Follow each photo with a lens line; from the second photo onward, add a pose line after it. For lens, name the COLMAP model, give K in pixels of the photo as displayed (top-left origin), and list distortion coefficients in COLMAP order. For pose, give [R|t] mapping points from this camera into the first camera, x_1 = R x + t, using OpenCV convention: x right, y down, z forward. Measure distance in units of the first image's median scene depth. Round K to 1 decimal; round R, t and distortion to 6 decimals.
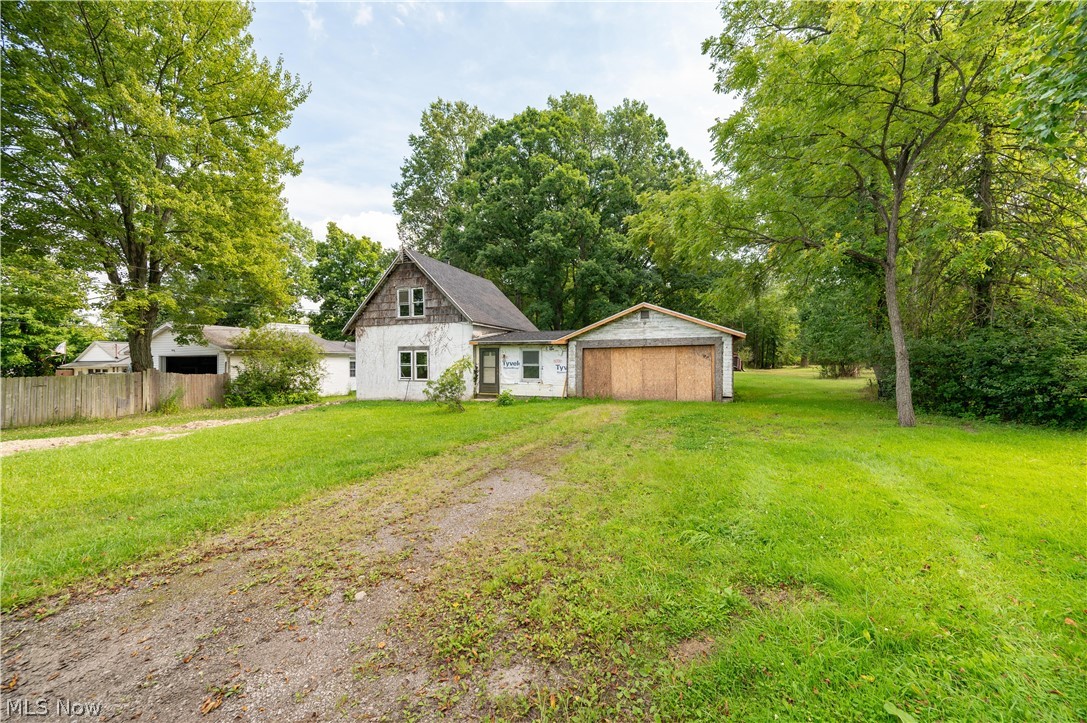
lens RADIAL K [[437.3, 0, 543.5], [0, 437.3, 361.5], [0, 0, 1]] dist [0.000884, -0.000054]
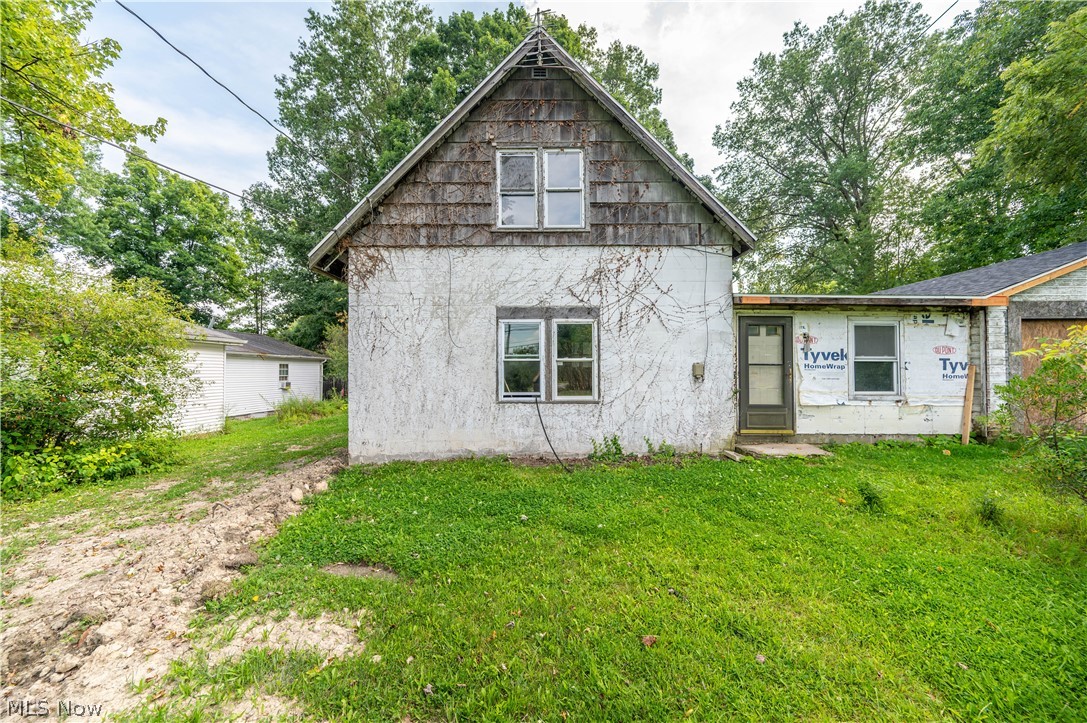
lens RADIAL K [[428.6, 0, 545.6], [0, 428.6, 361.2], [0, 0, 1]] dist [-0.001401, -0.000425]
pose [[0.936158, 0.010586, 0.351420, -0.451846], [-0.002591, 0.999727, -0.023214, 0.019882], [-0.351570, 0.020822, 0.935930, 0.708236]]
